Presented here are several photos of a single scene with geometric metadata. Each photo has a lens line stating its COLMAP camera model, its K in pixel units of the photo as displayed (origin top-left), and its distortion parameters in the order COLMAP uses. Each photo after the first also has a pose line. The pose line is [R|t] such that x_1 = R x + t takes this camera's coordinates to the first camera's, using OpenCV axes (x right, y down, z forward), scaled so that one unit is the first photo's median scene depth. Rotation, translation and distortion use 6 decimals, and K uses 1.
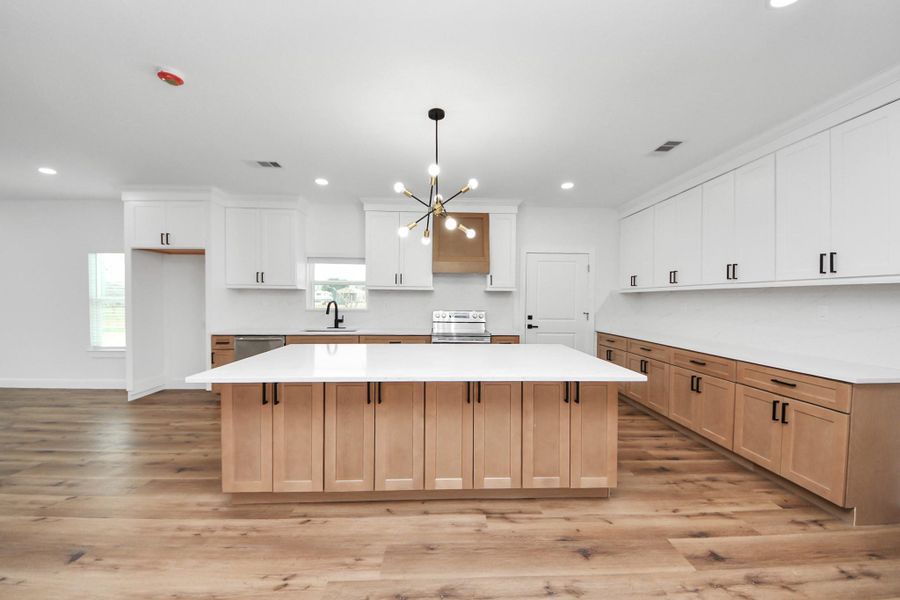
lens RADIAL K [[335.2, 0, 450.0], [0, 335.2, 300.0], [0, 0, 1]] dist [-0.000898, -0.000158]
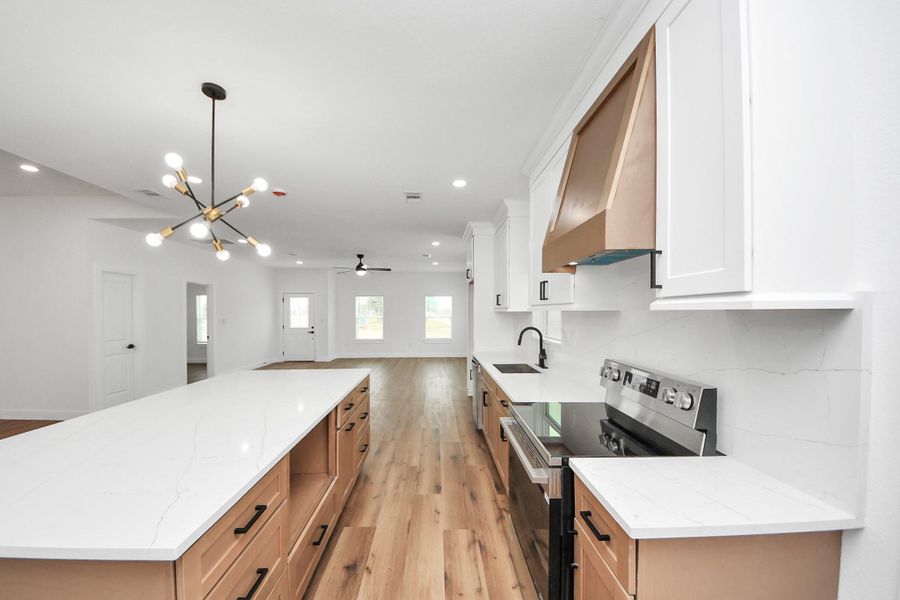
lens RADIAL K [[336.3, 0, 437.8], [0, 336.3, 319.7], [0, 0, 1]] dist [-0.000797, -0.000085]
pose [[-0.013179, 0.014447, -0.999809, 0.426430], [0.001724, 0.999894, 0.014425, -0.028795], [0.999912, -0.001534, -0.013202, 0.915287]]
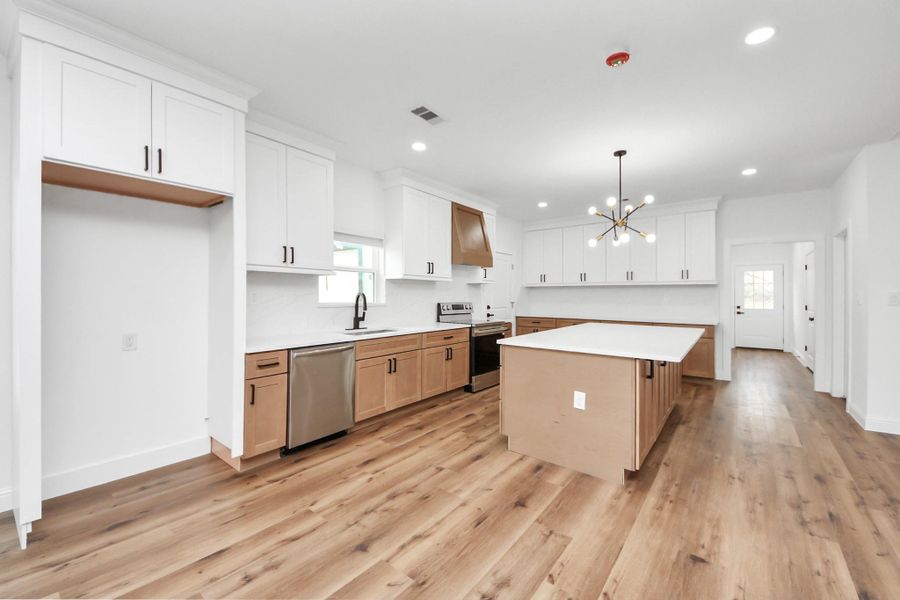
lens RADIAL K [[370.1, 0, 443.0], [0, 370.1, 293.3], [0, 0, 1]] dist [0.010751, -0.015233]
pose [[0.640952, -0.001565, 0.767579, -0.984921], [0.004091, 0.999991, -0.001377, 0.006180], [-0.767570, 0.004023, 0.640952, 0.358913]]
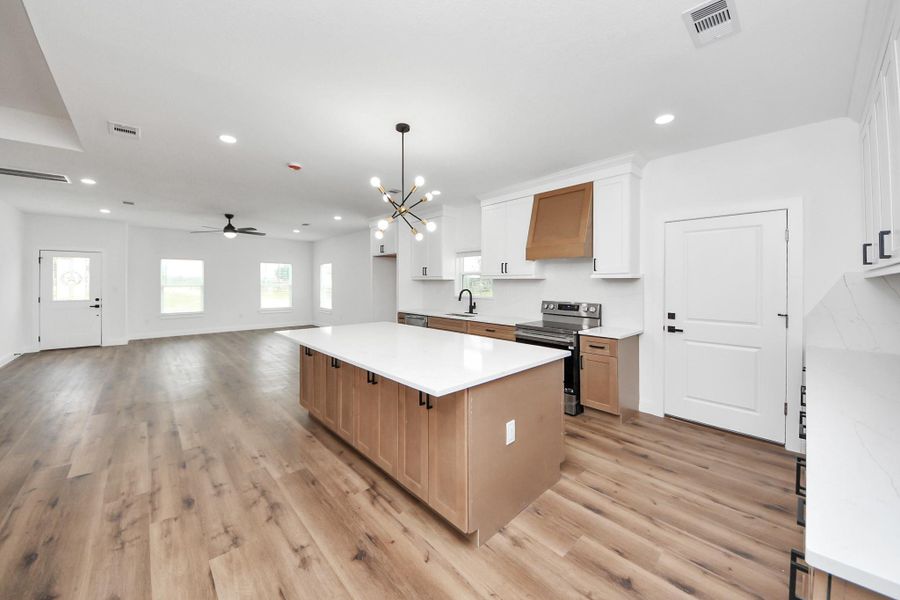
lens RADIAL K [[337.5, 0, 451.0], [0, 337.5, 285.8], [0, 0, 1]] dist [0.021422, -0.017882]
pose [[0.648797, 0.001206, -0.760960, 0.559809], [-0.000013, 0.999999, 0.001574, -0.013185], [0.760961, -0.001011, 0.648797, 0.236537]]
